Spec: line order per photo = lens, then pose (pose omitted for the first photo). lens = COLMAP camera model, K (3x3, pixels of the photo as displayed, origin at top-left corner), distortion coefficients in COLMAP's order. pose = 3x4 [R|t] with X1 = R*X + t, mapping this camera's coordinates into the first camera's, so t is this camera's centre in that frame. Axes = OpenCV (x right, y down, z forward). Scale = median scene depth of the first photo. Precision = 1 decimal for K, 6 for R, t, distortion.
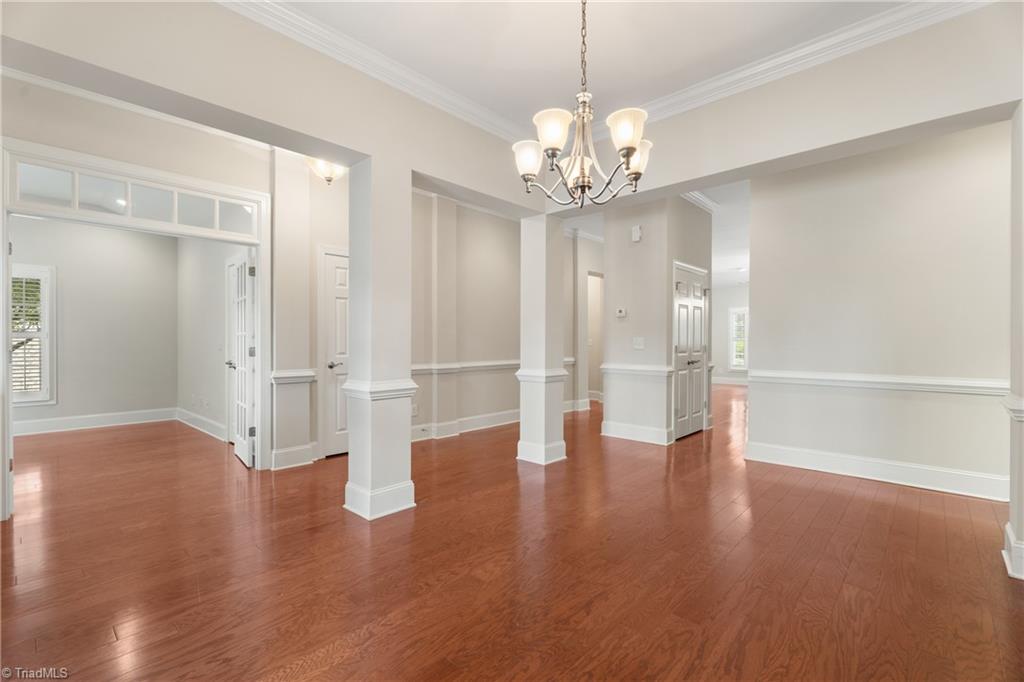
lens RADIAL K [[451.1, 0, 510.1], [0, 451.1, 339.2], [0, 0, 1]] dist [0.001037, -0.000303]
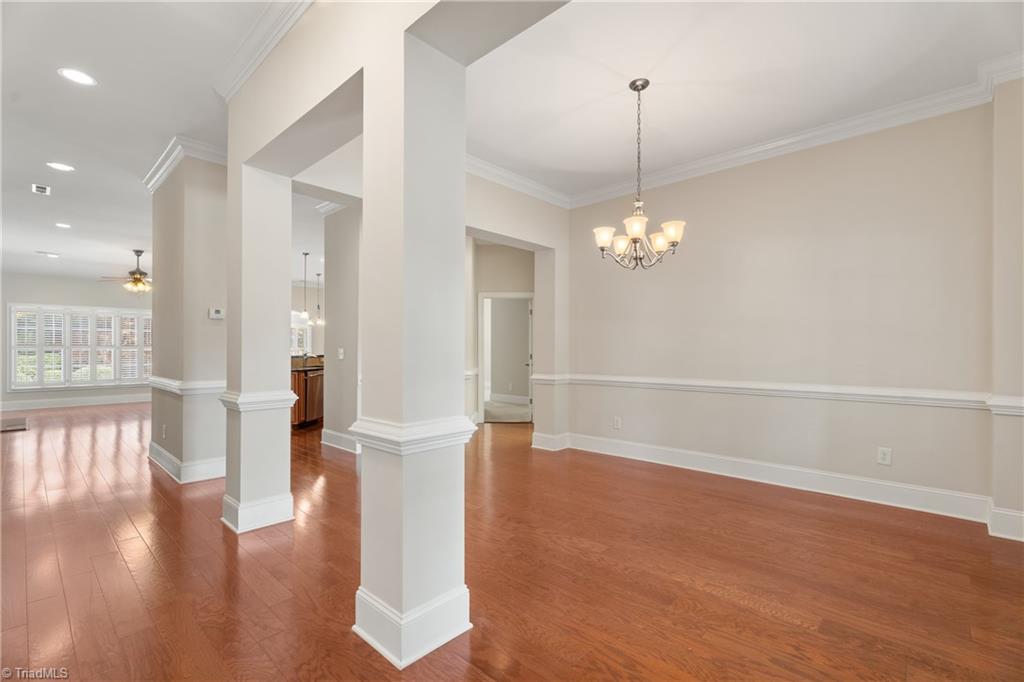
lens RADIAL K [[451.1, 0, 510.1], [0, 451.1, 339.2], [0, 0, 1]] dist [0.001037, -0.000303]
pose [[0.023440, 0.017013, 0.999580, -1.422528], [-0.000540, 0.999855, -0.017005, -0.006487], [-0.999725, -0.000142, 0.023445, 1.362006]]
